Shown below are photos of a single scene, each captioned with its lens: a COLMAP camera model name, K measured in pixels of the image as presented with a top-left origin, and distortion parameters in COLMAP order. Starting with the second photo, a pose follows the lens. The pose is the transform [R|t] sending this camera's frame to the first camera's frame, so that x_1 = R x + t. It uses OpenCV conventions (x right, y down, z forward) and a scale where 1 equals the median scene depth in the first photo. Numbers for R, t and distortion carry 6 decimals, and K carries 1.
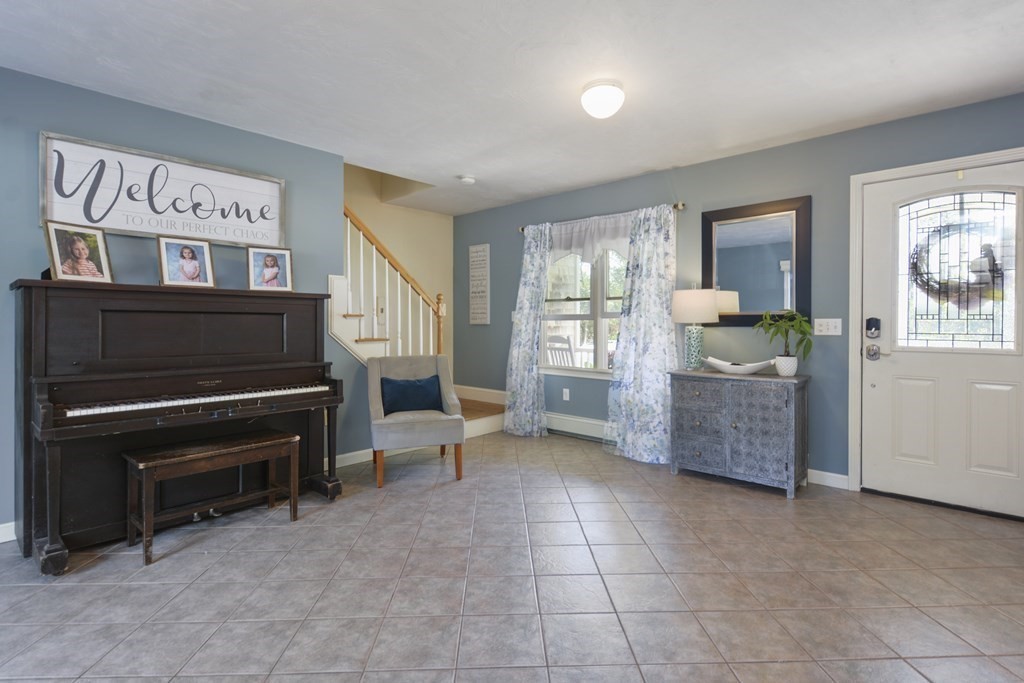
lens RADIAL K [[496.8, 0, 516.4], [0, 496.8, 330.5], [0, 0, 1]] dist [-0.004018, -0.000992]
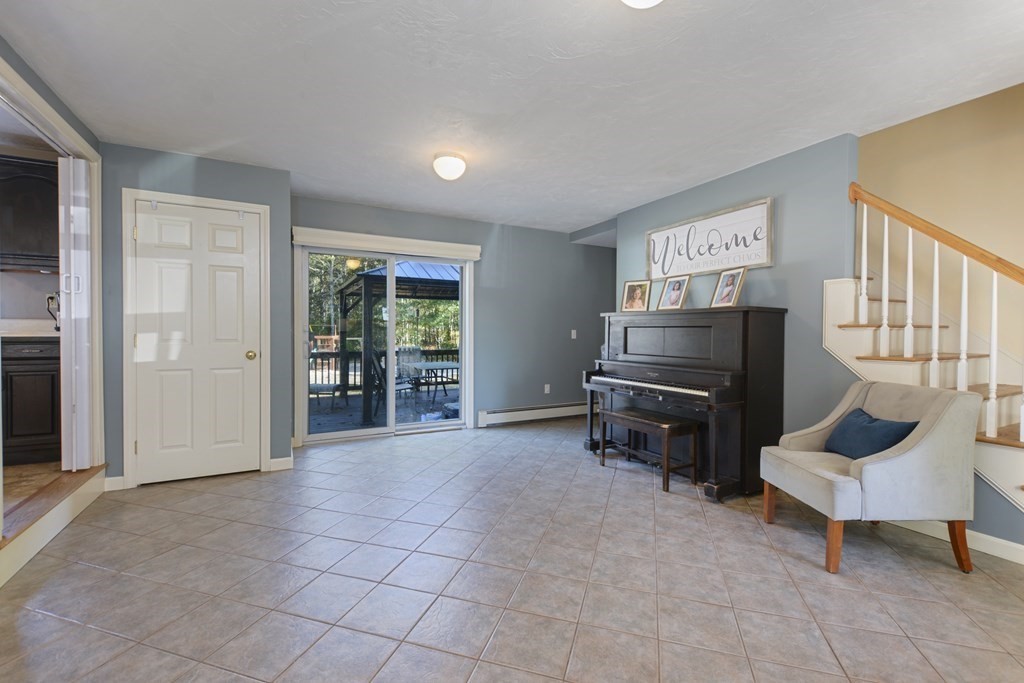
lens RADIAL K [[439.7, 0, 517.6], [0, 439.7, 338.5], [0, 0, 1]] dist [0.011783, -0.000643]
pose [[-0.329455, 0.009412, -0.944124, 0.707259], [-0.018027, 0.999705, 0.016256, -0.015143], [0.943999, 0.022375, -0.329188, 0.977613]]
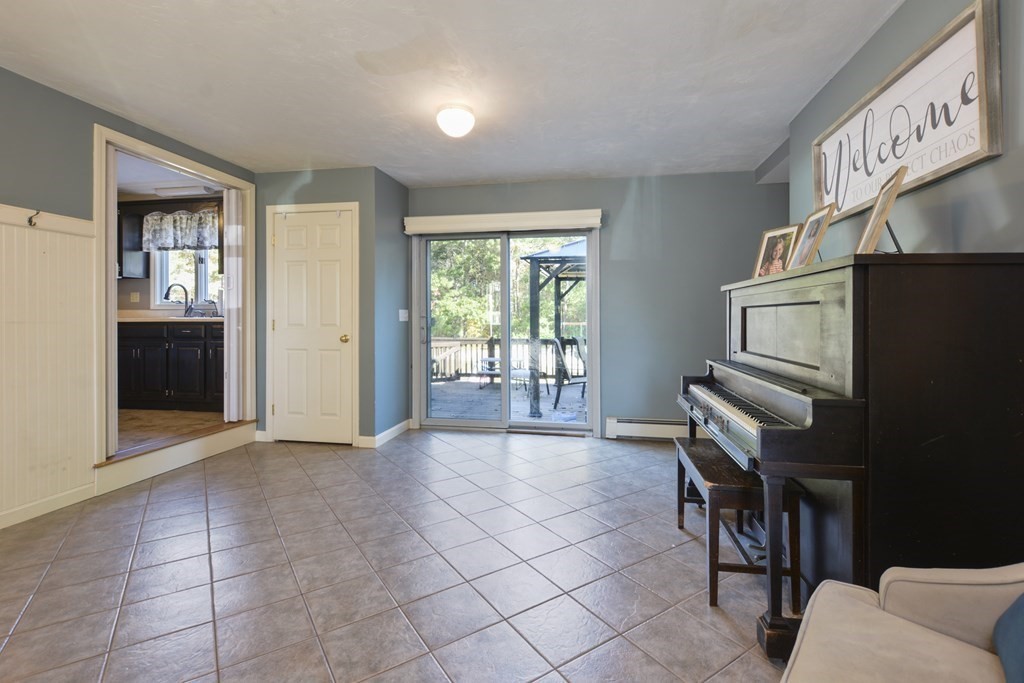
lens RADIAL K [[469.9, 0, 520.9], [0, 469.9, 315.8], [0, 0, 1]] dist [-0.001419, -0.002251]
pose [[-0.845657, -0.007830, -0.533670, 0.124050], [-0.011469, 0.999928, 0.003503, -0.016239], [0.533604, 0.009083, -0.845686, 1.368024]]
